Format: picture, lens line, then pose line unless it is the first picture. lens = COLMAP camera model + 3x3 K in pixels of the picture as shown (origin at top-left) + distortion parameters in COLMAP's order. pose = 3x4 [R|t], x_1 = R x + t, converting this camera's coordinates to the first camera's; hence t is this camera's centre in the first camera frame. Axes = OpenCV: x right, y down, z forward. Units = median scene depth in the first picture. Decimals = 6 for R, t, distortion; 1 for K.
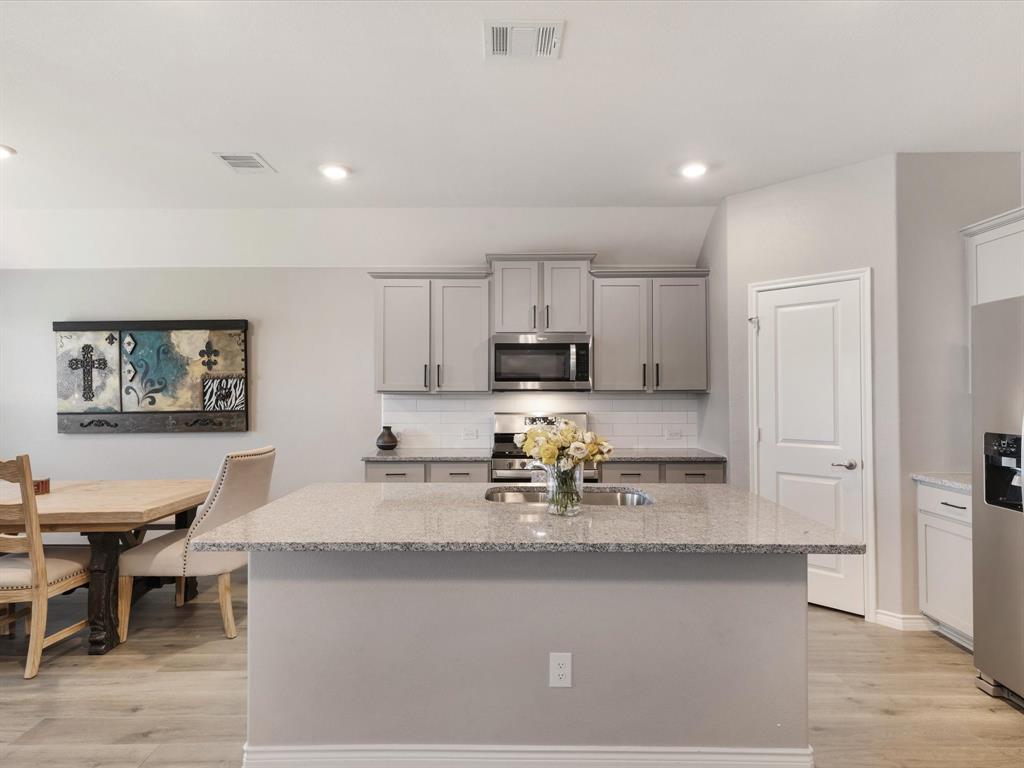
lens RADIAL K [[574.1, 0, 507.7], [0, 574.1, 392.2], [0, 0, 1]] dist [0.015378, -0.001014]
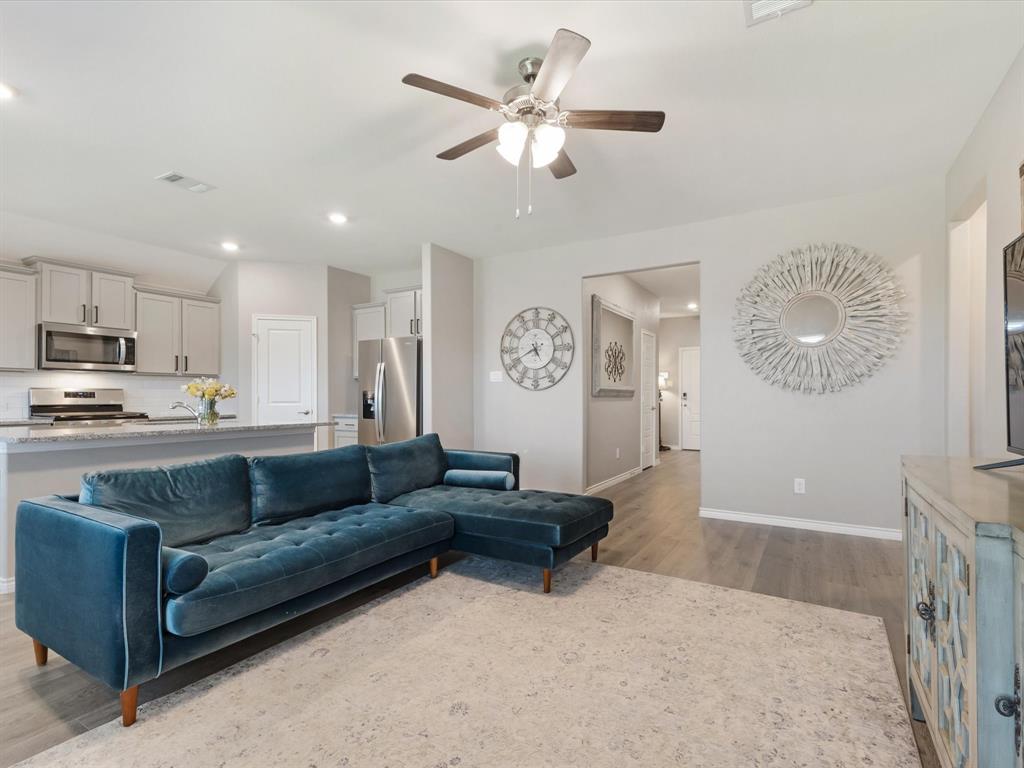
lens RADIAL K [[504.8, 0, 513.2], [0, 504.8, 391.0], [0, 0, 1]] dist [0.006126, 0.002073]
pose [[0.506479, 0.009405, 0.862201, -0.431561], [-0.002774, 0.999953, -0.009277, 0.049826], [-0.862248, 0.002307, 0.506481, -0.396033]]
